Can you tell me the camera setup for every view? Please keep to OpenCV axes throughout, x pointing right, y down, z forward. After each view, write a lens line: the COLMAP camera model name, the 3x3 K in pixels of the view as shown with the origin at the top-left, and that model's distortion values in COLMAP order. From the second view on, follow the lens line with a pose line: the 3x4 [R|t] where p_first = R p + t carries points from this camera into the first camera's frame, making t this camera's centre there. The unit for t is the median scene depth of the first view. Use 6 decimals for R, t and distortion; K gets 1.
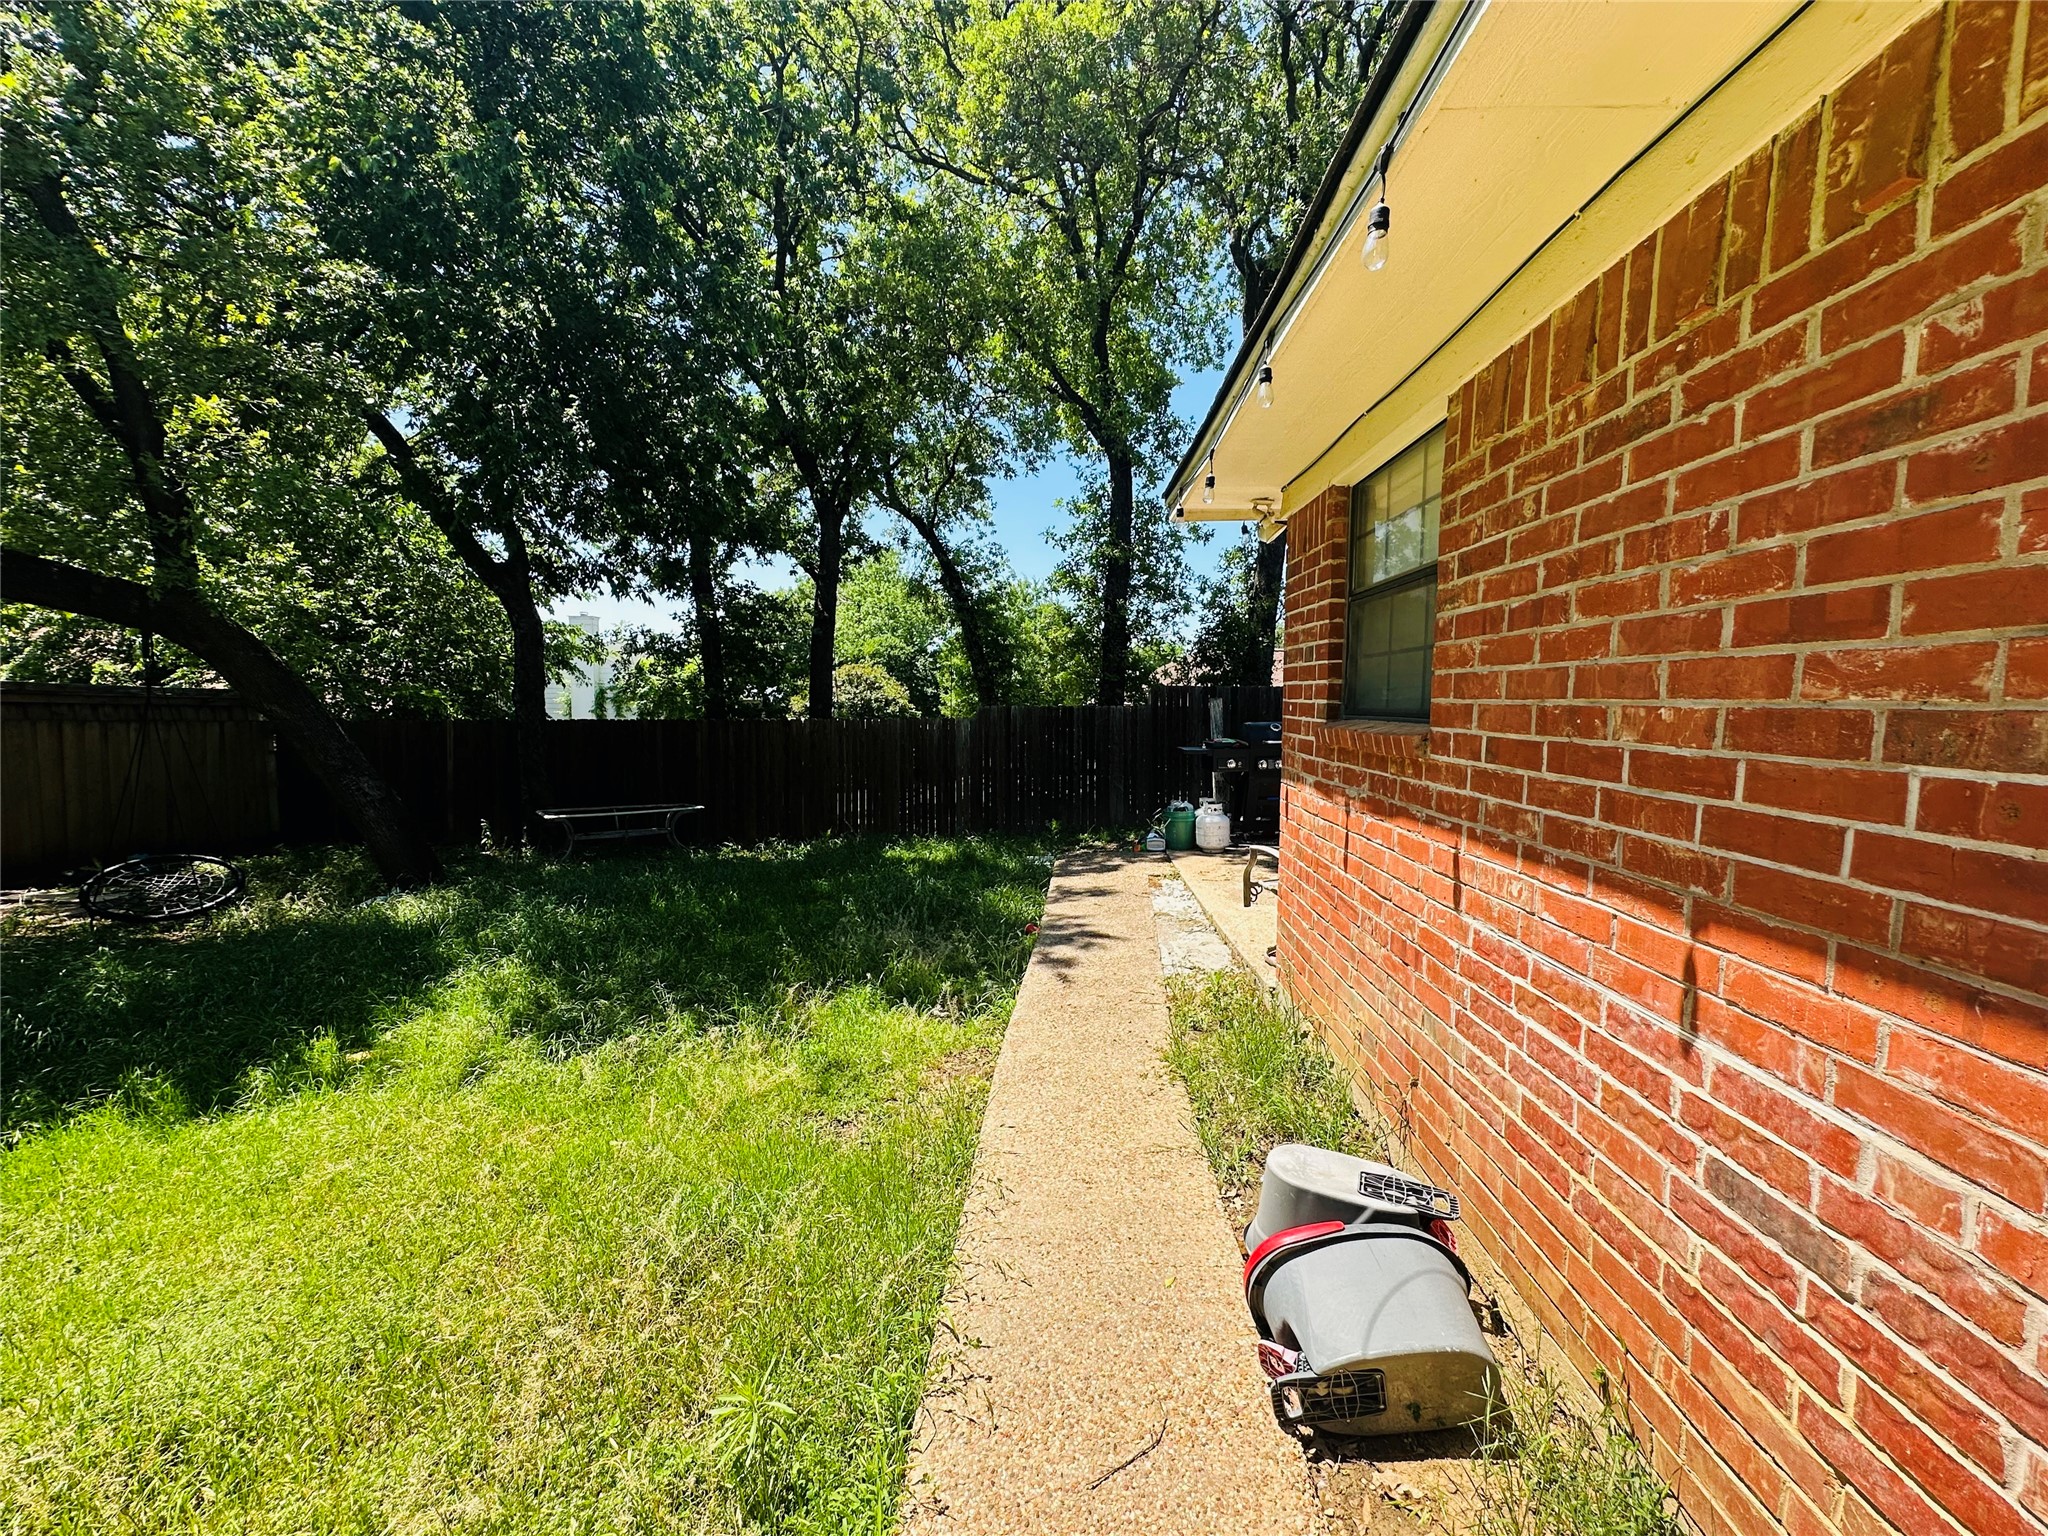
lens RADIAL K [[813.9, 0, 1021.7], [0, 813.9, 767.7], [0, 0, 1]] dist [-0.002539, 0.000384]
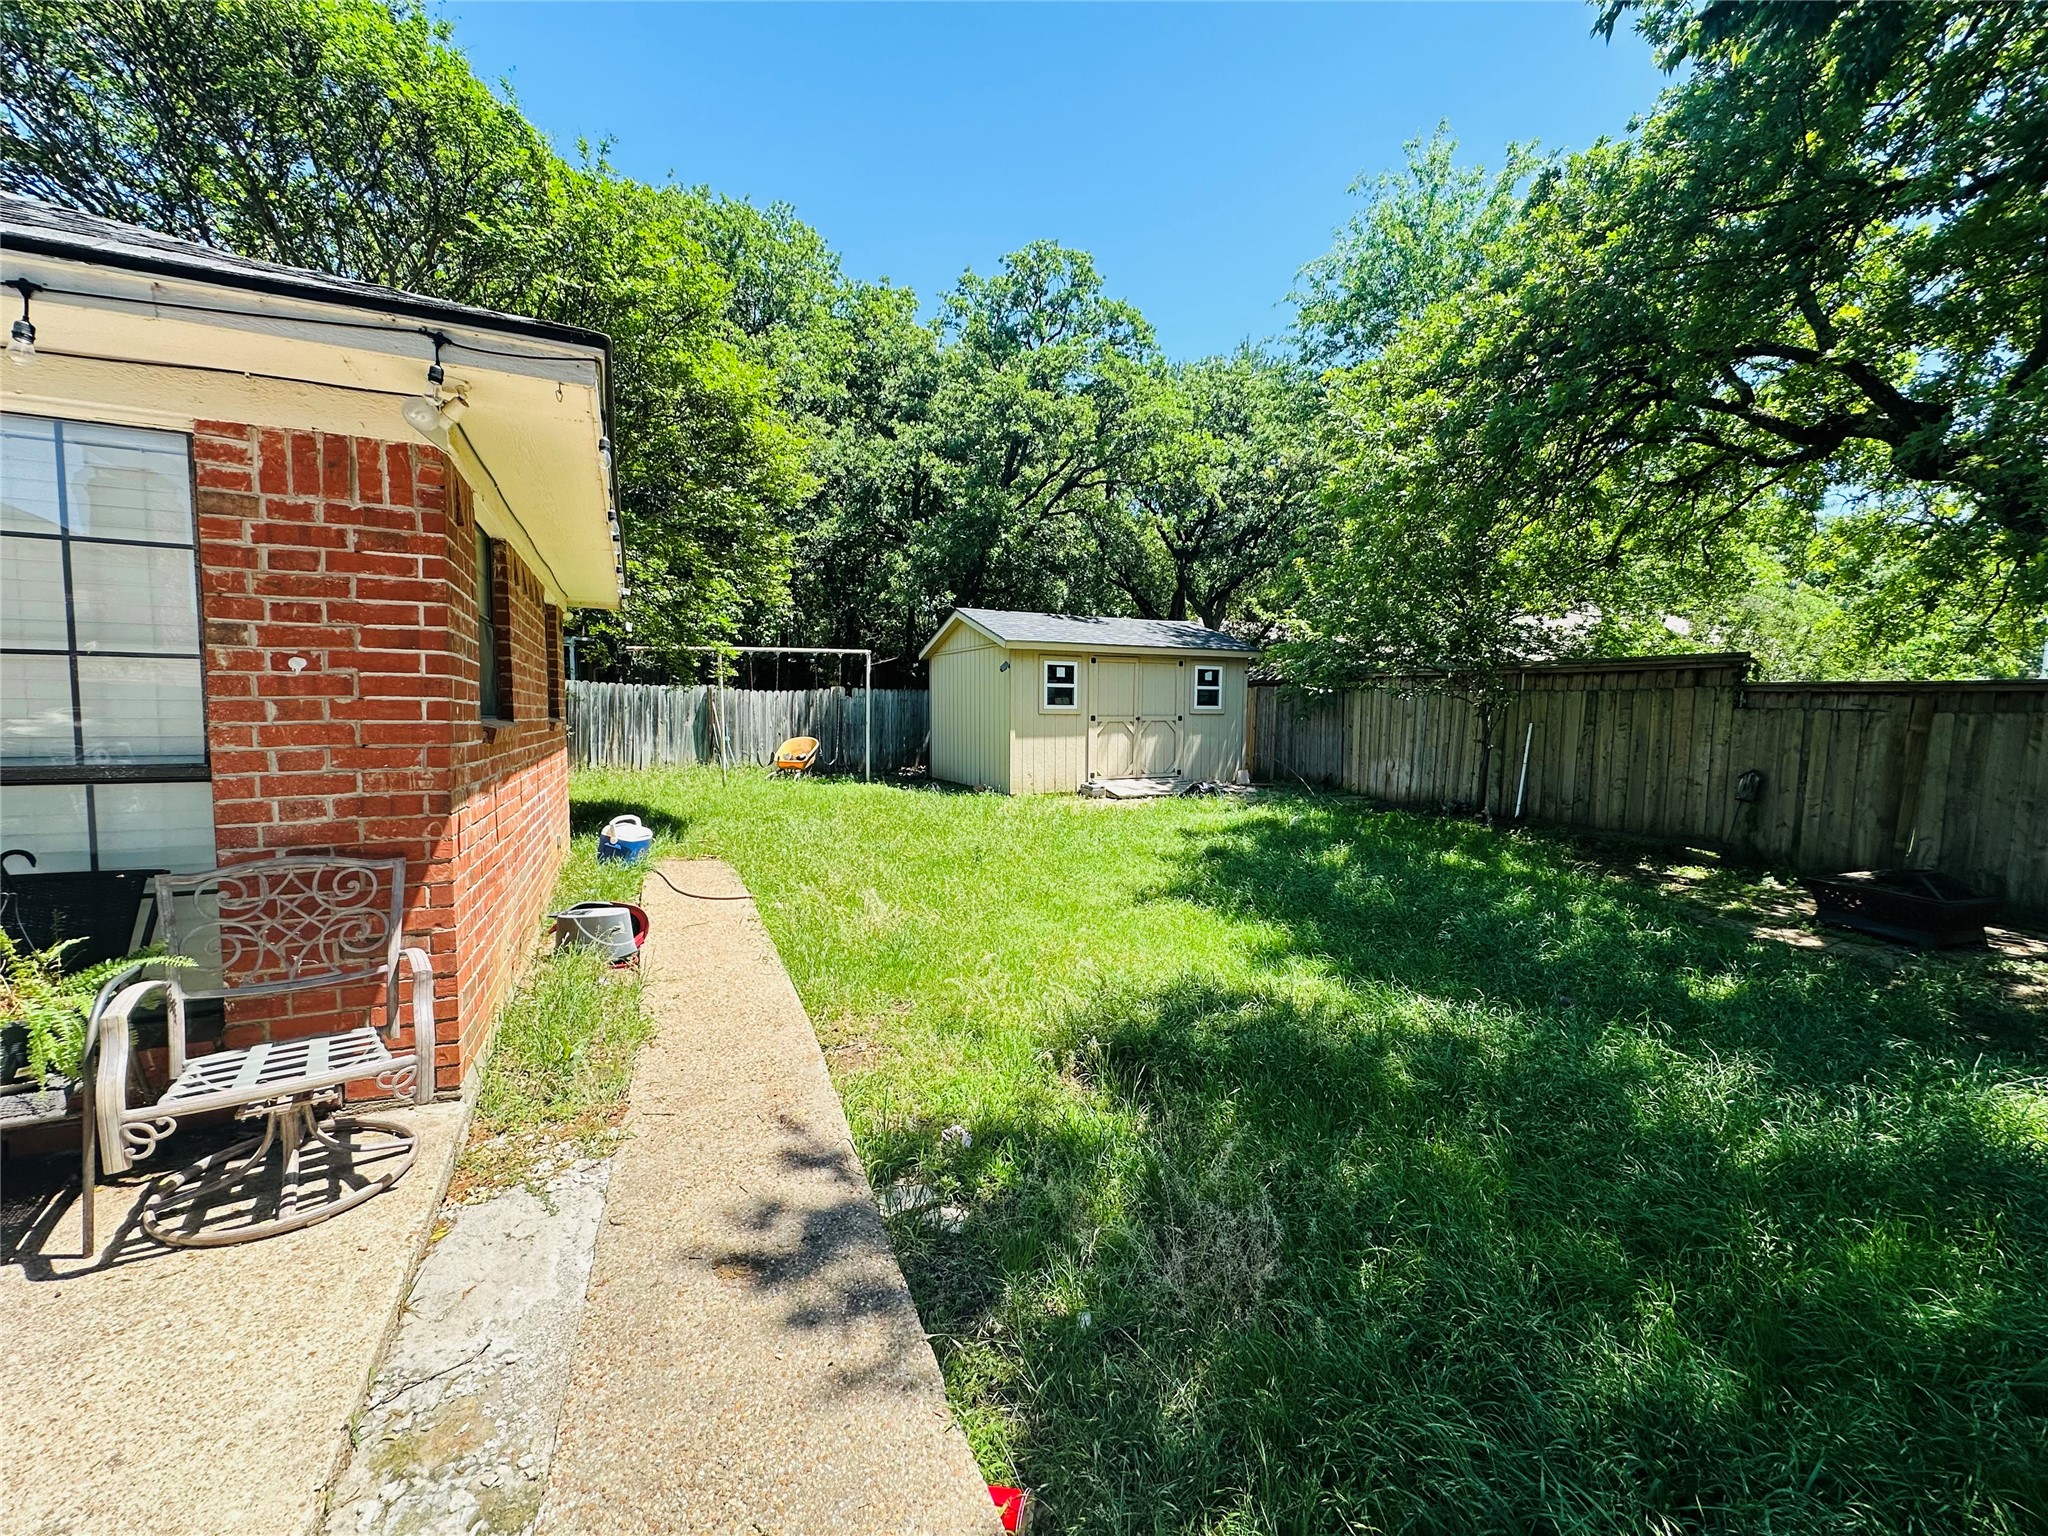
lens RADIAL K [[813.9, 0, 1033.8], [0, 813.9, 775.4], [0, 0, 1]] dist [-0.002539, 0.000384]
pose [[-0.878277, 0.016010, -0.477885, 0.156836], [-0.058295, 0.988398, 0.140251, -0.091946], [0.474586, 0.151037, -0.867154, 1.377945]]
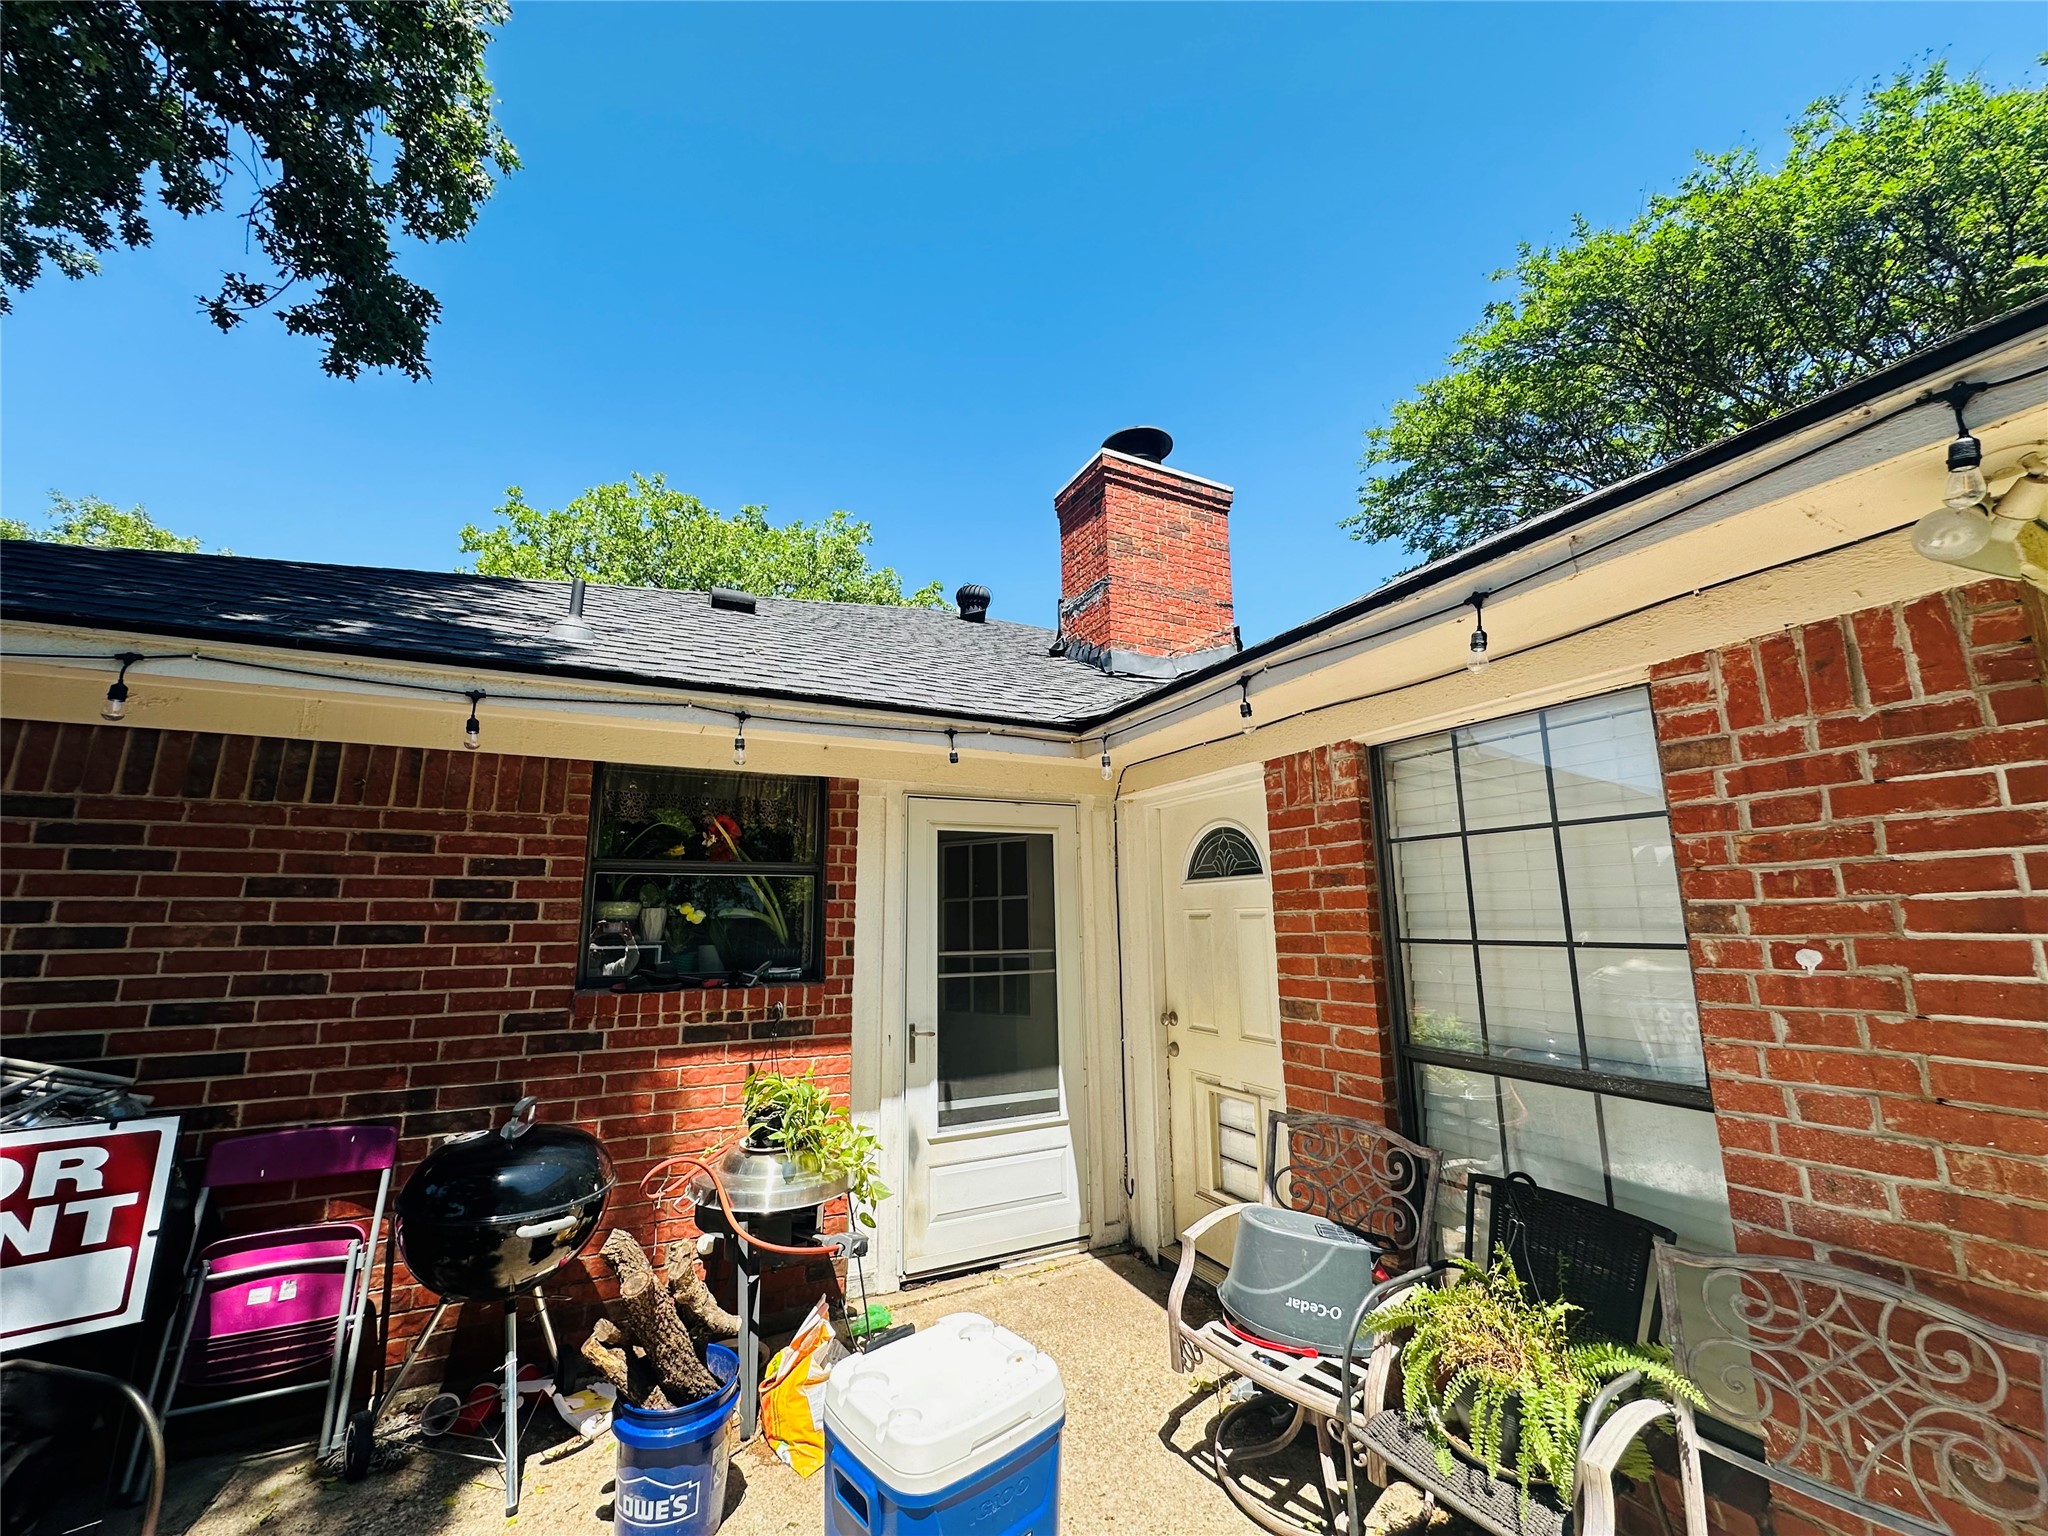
lens RADIAL K [[813.9, 0, 1017.2], [0, 813.9, 761.0], [0, 0, 1]] dist [-0.002539, 0.000384]
pose [[-0.490522, 0.158214, 0.856946, 0.184533], [0.067870, 0.987330, -0.143437, -0.140001], [-0.868782, -0.012198, -0.495045, 1.023310]]
